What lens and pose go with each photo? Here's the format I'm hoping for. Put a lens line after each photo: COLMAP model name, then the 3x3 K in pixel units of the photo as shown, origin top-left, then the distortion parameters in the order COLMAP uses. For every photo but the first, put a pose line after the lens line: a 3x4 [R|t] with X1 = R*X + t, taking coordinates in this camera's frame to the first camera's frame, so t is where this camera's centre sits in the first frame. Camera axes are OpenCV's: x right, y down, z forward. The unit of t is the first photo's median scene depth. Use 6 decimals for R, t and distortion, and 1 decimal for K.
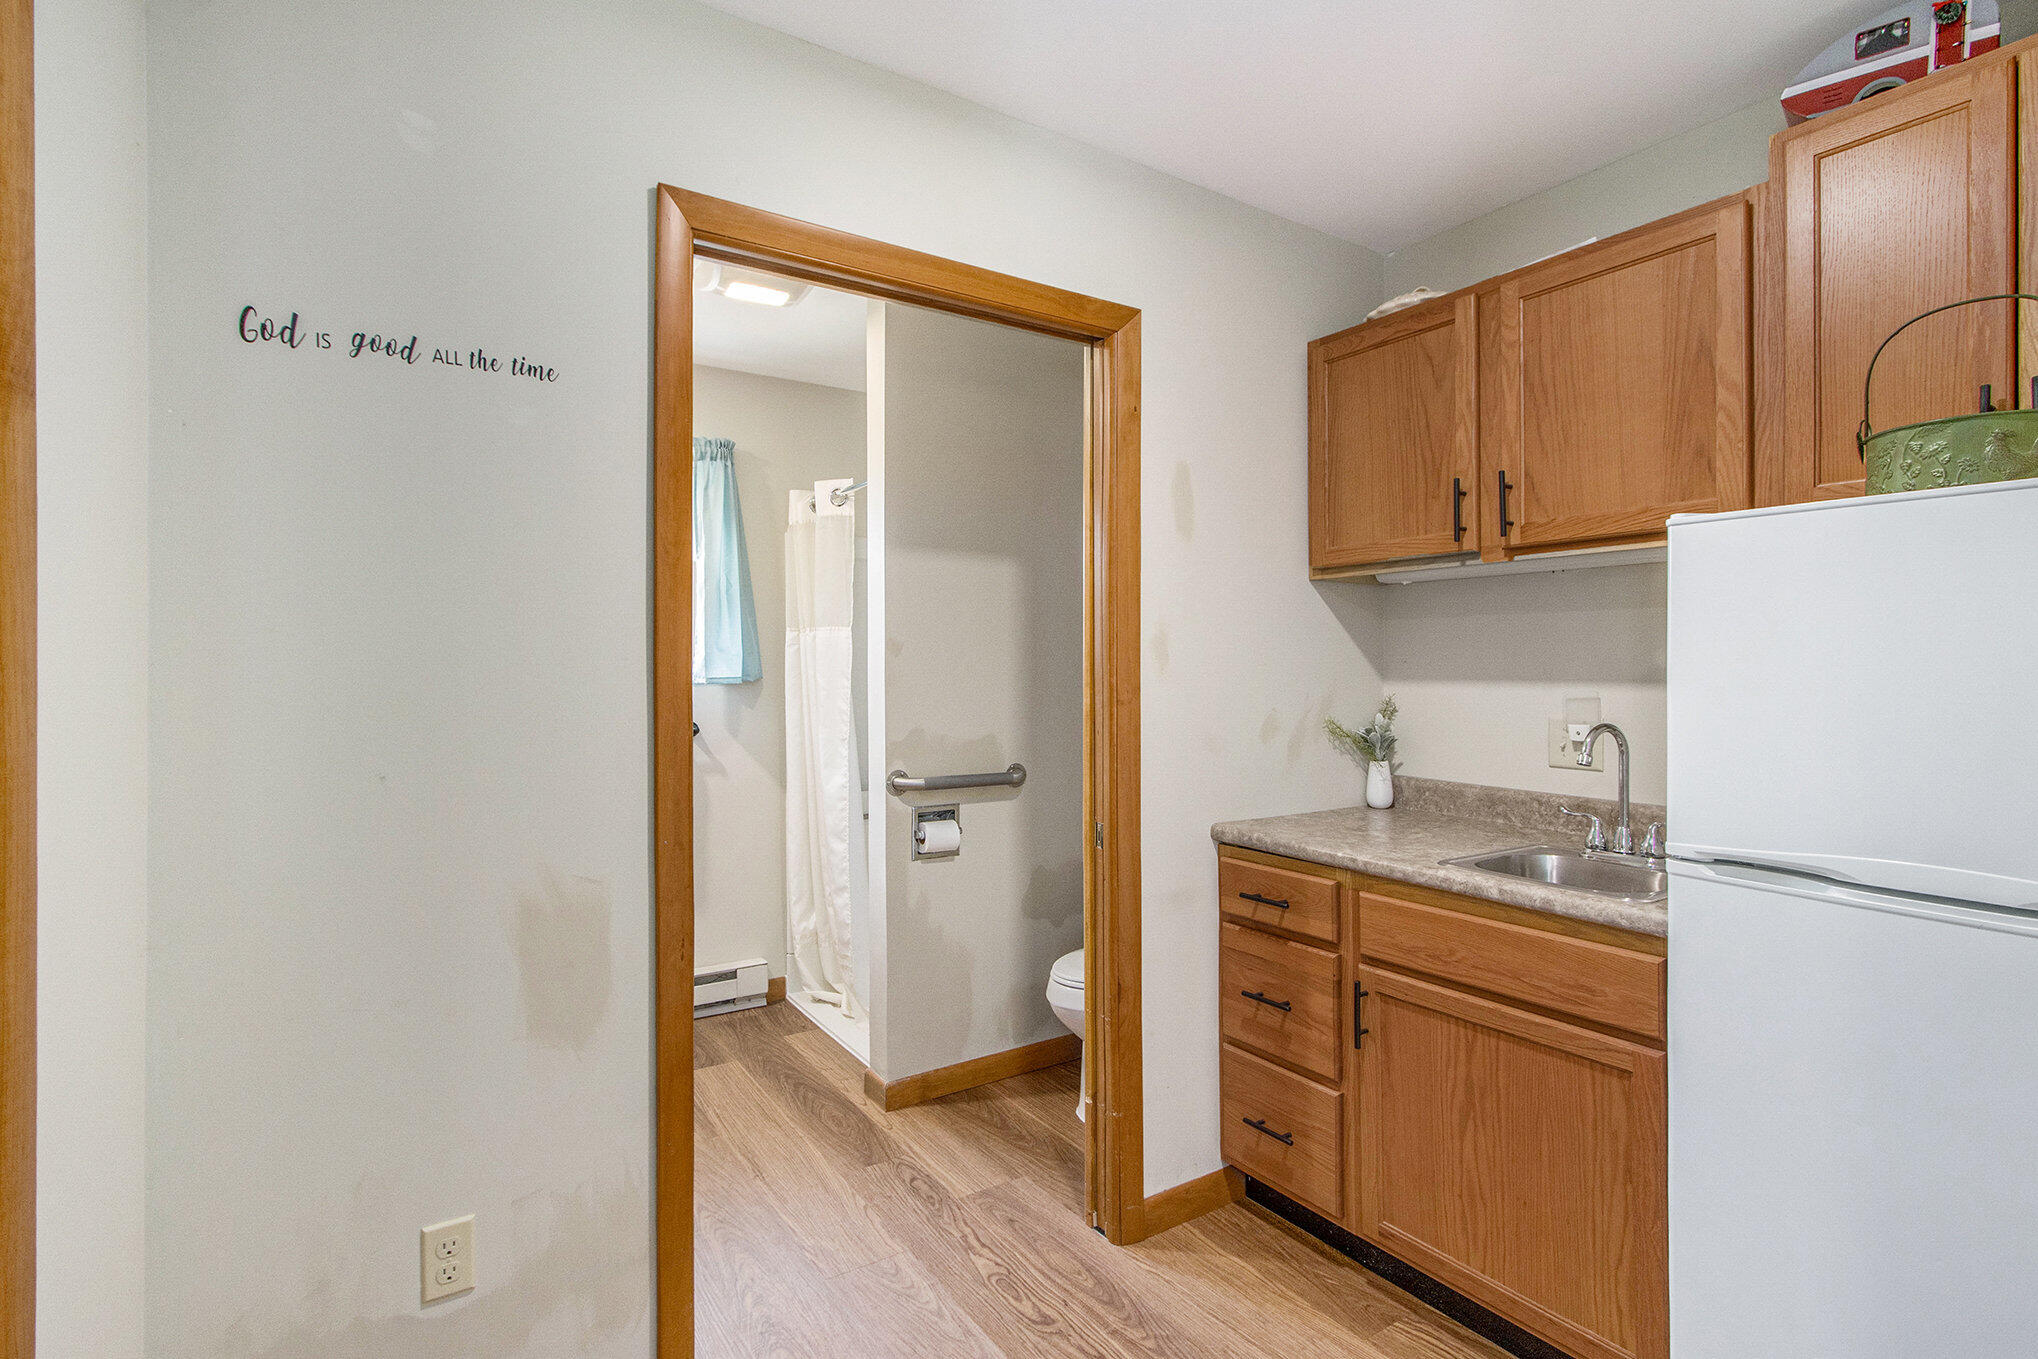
lens RADIAL K [[968.1, 0, 1019.4], [0, 968.1, 675.6], [0, 0, 1]] dist [0.006151, 0.000117]
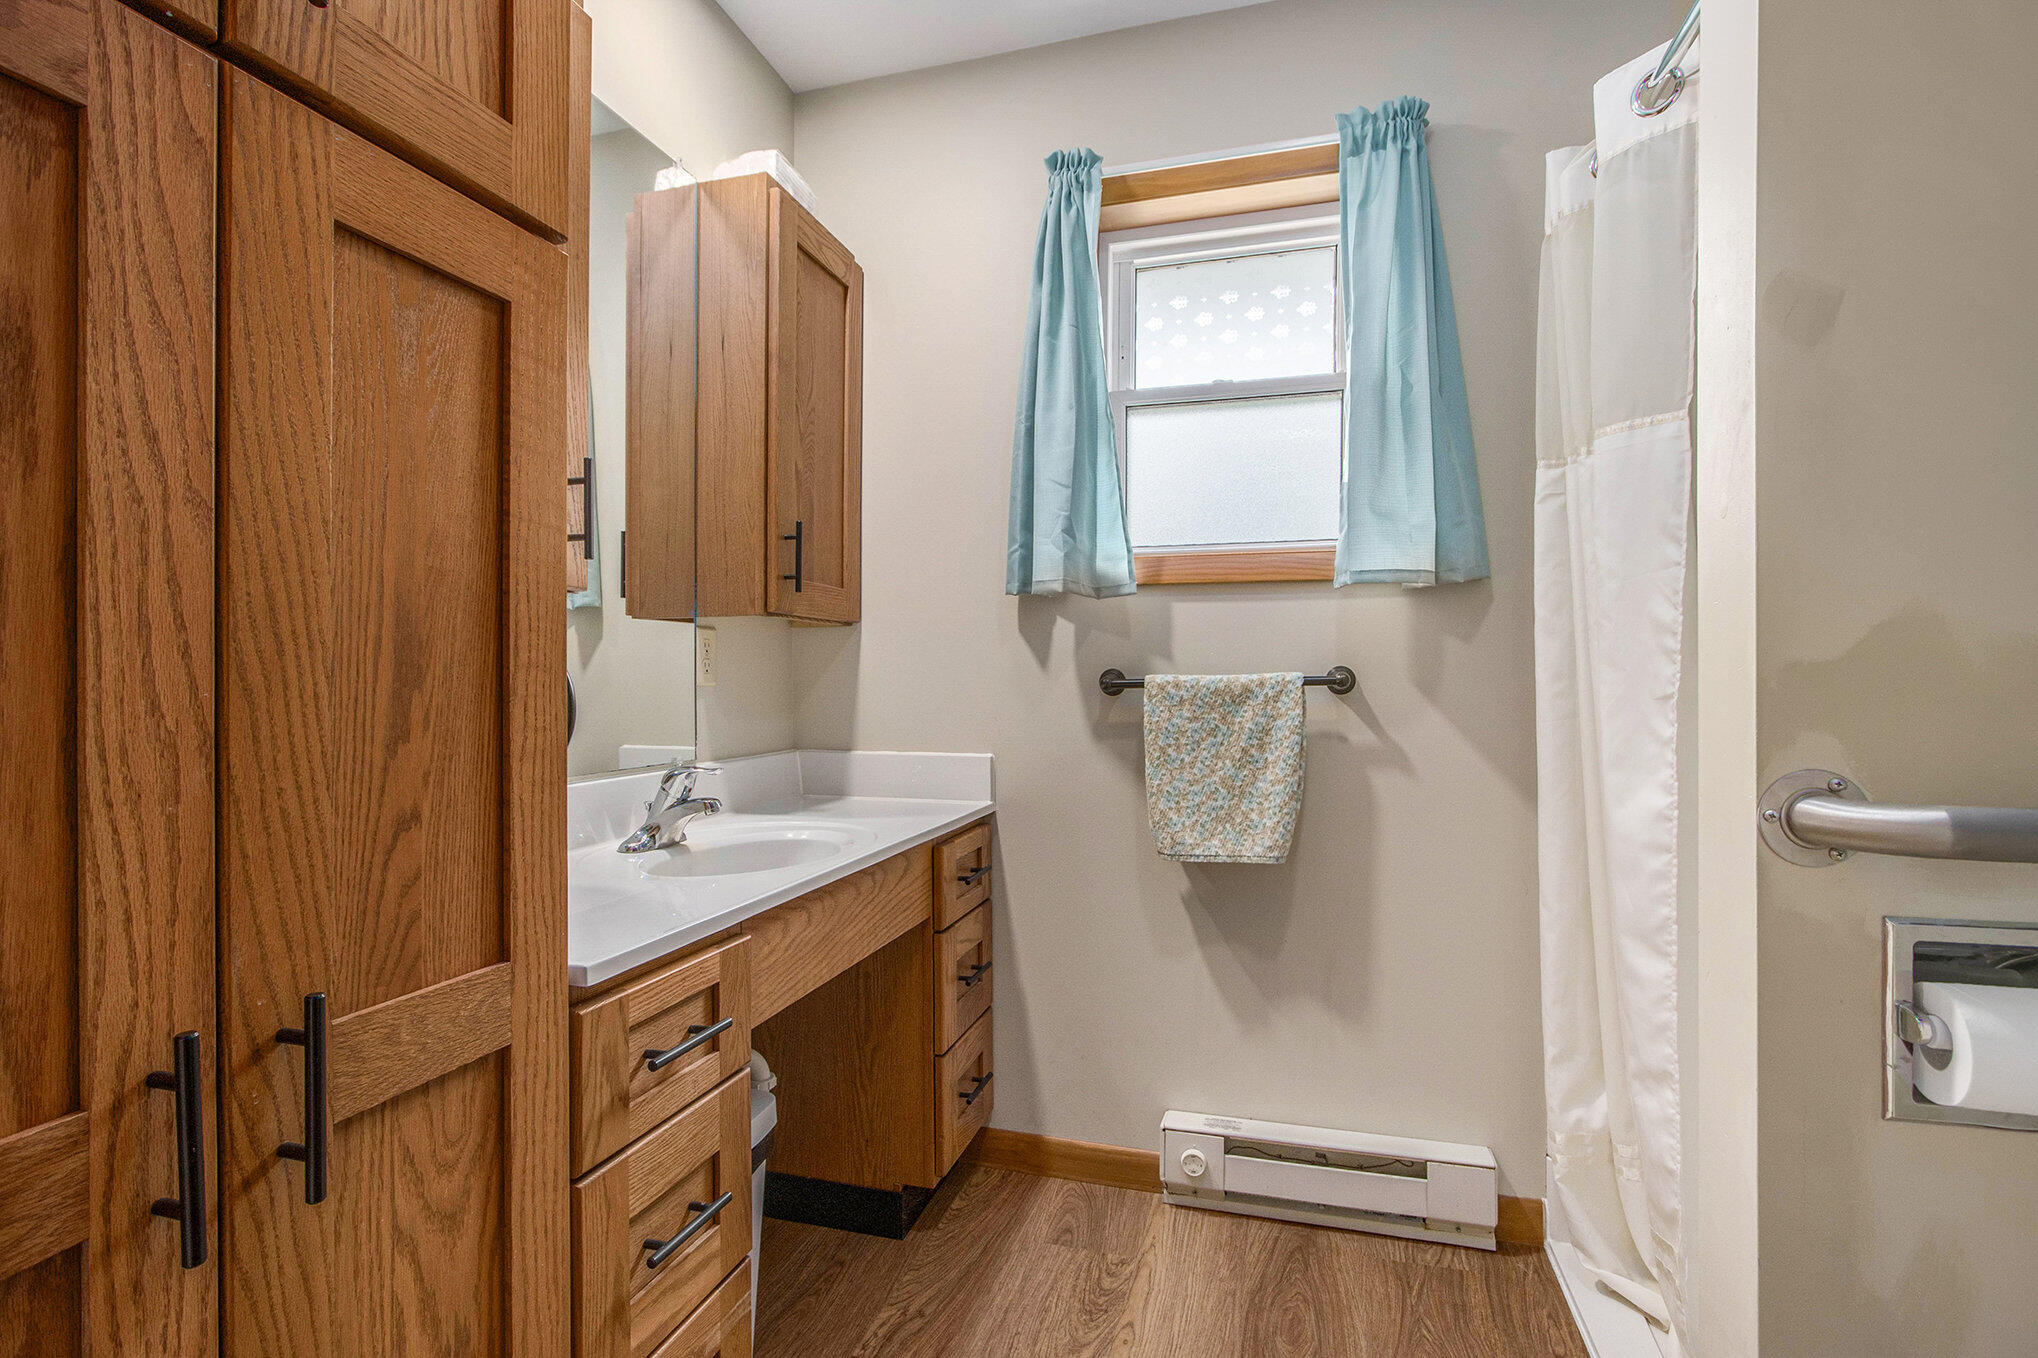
lens RADIAL K [[968.1, 0, 1021.6], [0, 968.1, 688.1], [0, 0, 1]] dist [0.006151, 0.000117]
pose [[0.655020, 0.006483, -0.755583, -0.051285], [-0.006571, 0.999974, 0.002884, 0.058985], [0.755583, 0.003075, 0.655046, 0.512118]]
